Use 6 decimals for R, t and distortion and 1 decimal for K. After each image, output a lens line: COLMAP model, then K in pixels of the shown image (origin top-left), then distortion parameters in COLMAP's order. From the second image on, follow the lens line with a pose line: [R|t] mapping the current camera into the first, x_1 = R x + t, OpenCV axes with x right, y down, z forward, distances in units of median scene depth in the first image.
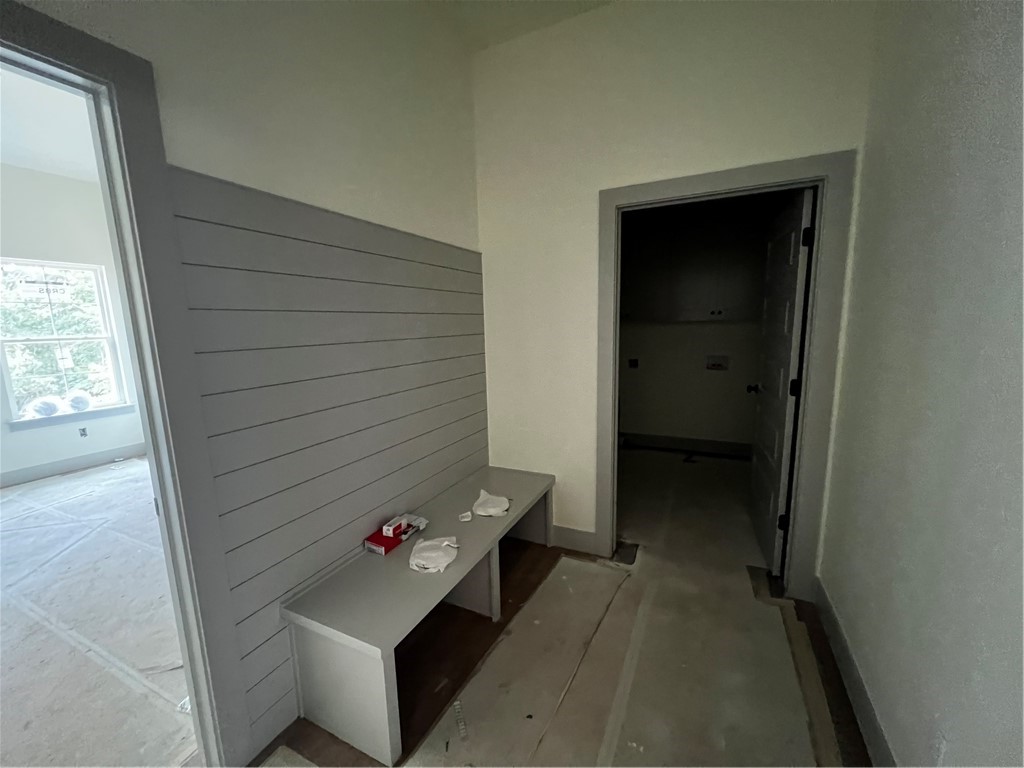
lens RADIAL K [[408.8, 0, 512.0], [0, 408.8, 384.0], [0, 0, 1]] dist [-0.000137, -0.000202]
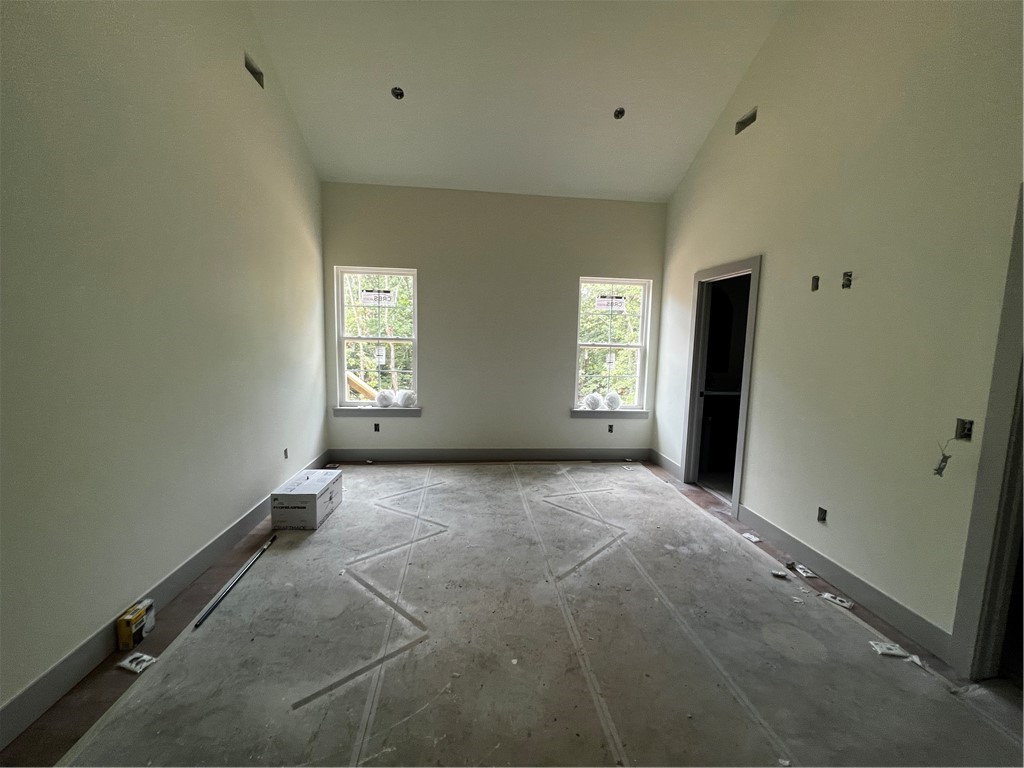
lens RADIAL K [[408.3, 0, 512.0], [0, 408.3, 384.0], [0, 0, 1]] dist [0.000737, -0.000067]
pose [[0.523552, 0.134722, -0.841275, -0.323708], [-0.168747, 0.984255, 0.052602, -0.019912], [0.835115, 0.114423, 0.538043, 0.189902]]
